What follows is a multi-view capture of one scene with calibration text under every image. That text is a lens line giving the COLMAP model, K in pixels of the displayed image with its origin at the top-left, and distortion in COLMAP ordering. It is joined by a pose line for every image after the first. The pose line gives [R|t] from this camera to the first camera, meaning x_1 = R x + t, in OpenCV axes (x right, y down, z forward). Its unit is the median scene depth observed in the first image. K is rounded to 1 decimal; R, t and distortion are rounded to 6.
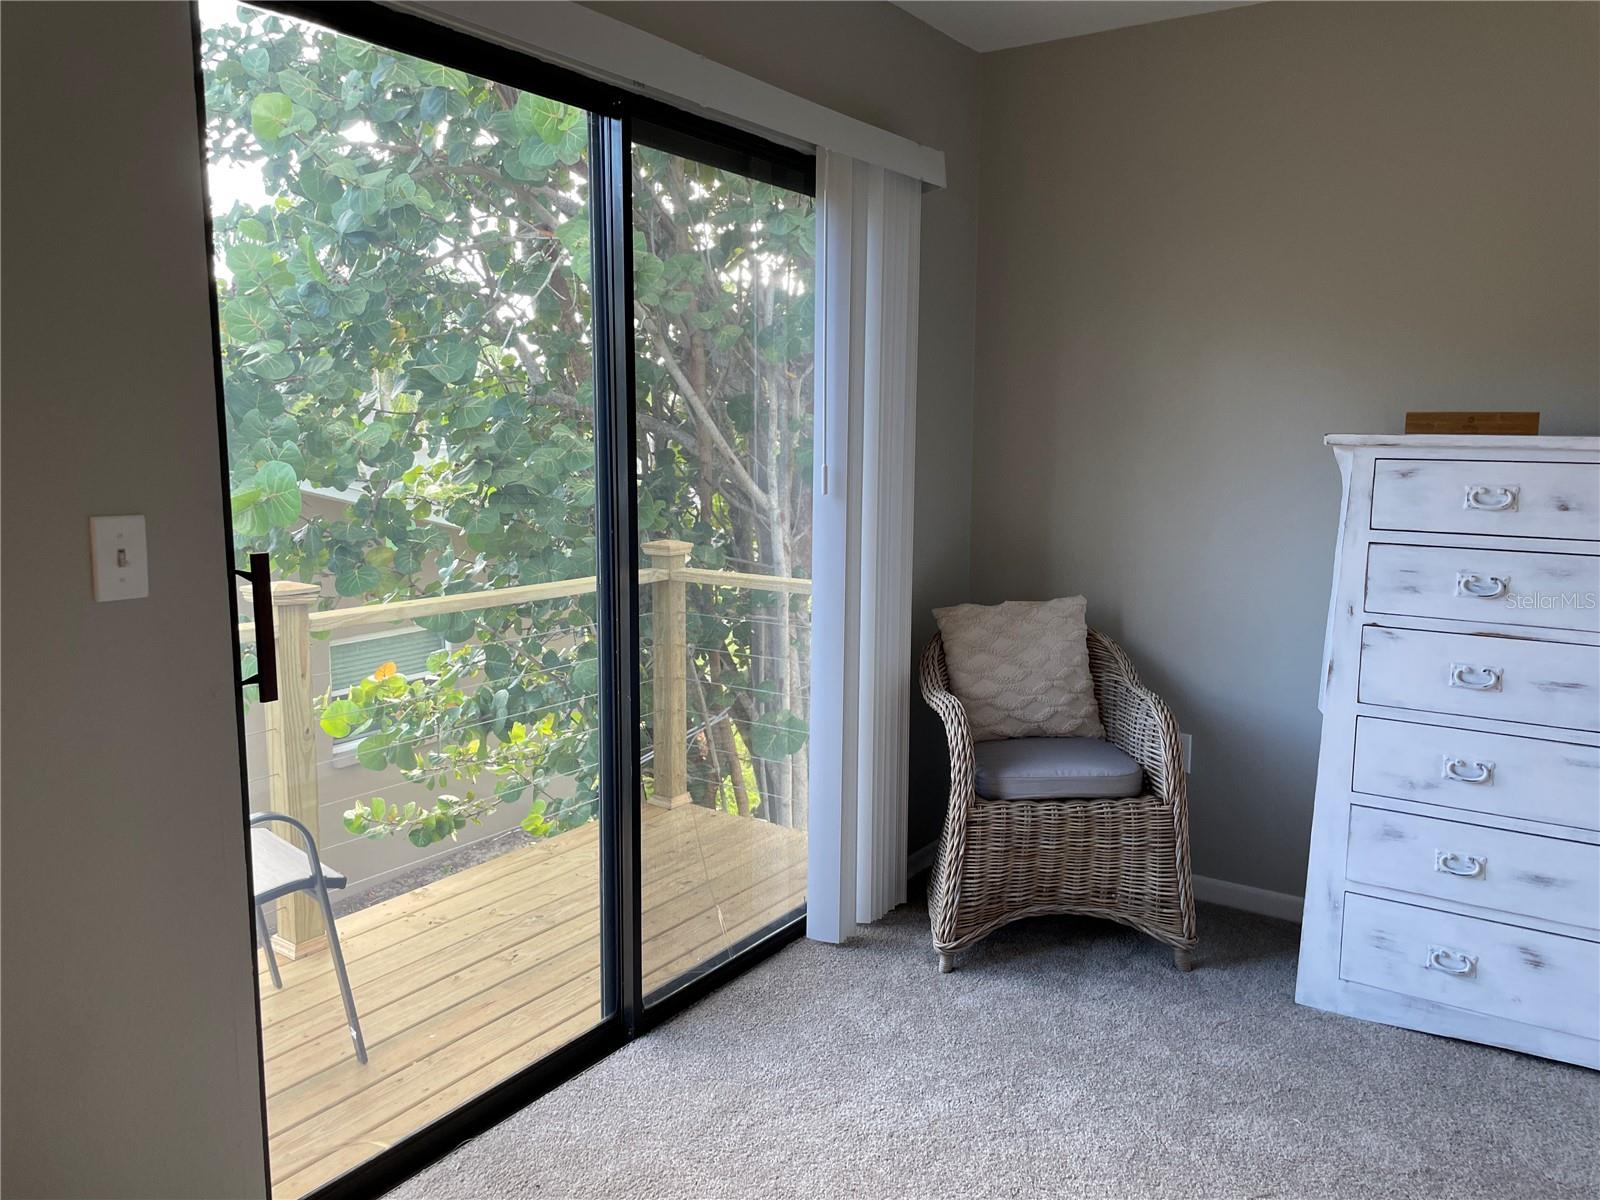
lens RADIAL K [[1211.6, 0, 775.4], [0, 1211.6, 602.1], [0, 0, 1]] dist [0.088271, -0.123004]
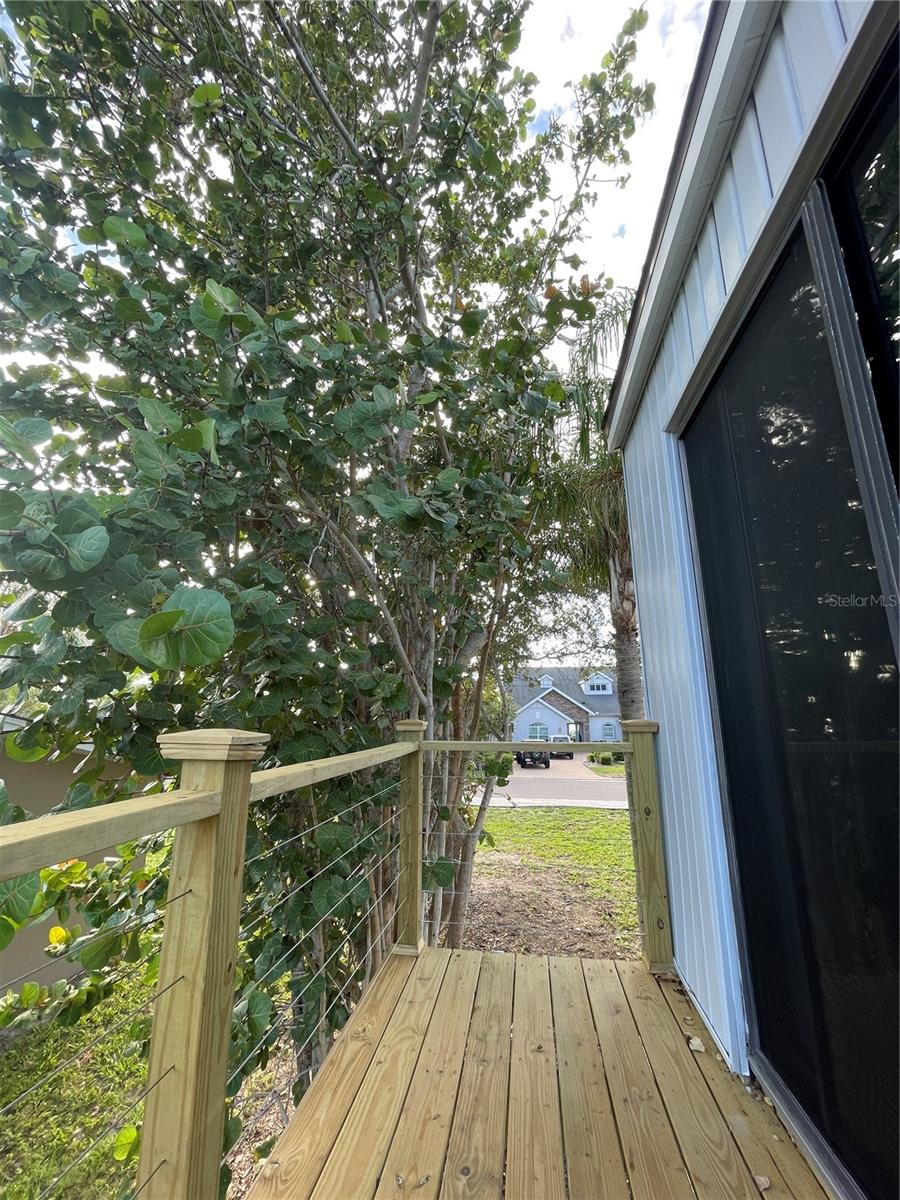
lens RADIAL K [[485.4, 0, 452.0], [0, 485.4, 608.3], [0, 0, 1]] dist [-0.001741, -0.000167]
pose [[0.897155, 0.086499, 0.433164, -0.204050], [0.071045, 0.939615, -0.334778, 0.010740], [-0.435966, 0.331122, 0.836835, 0.344832]]
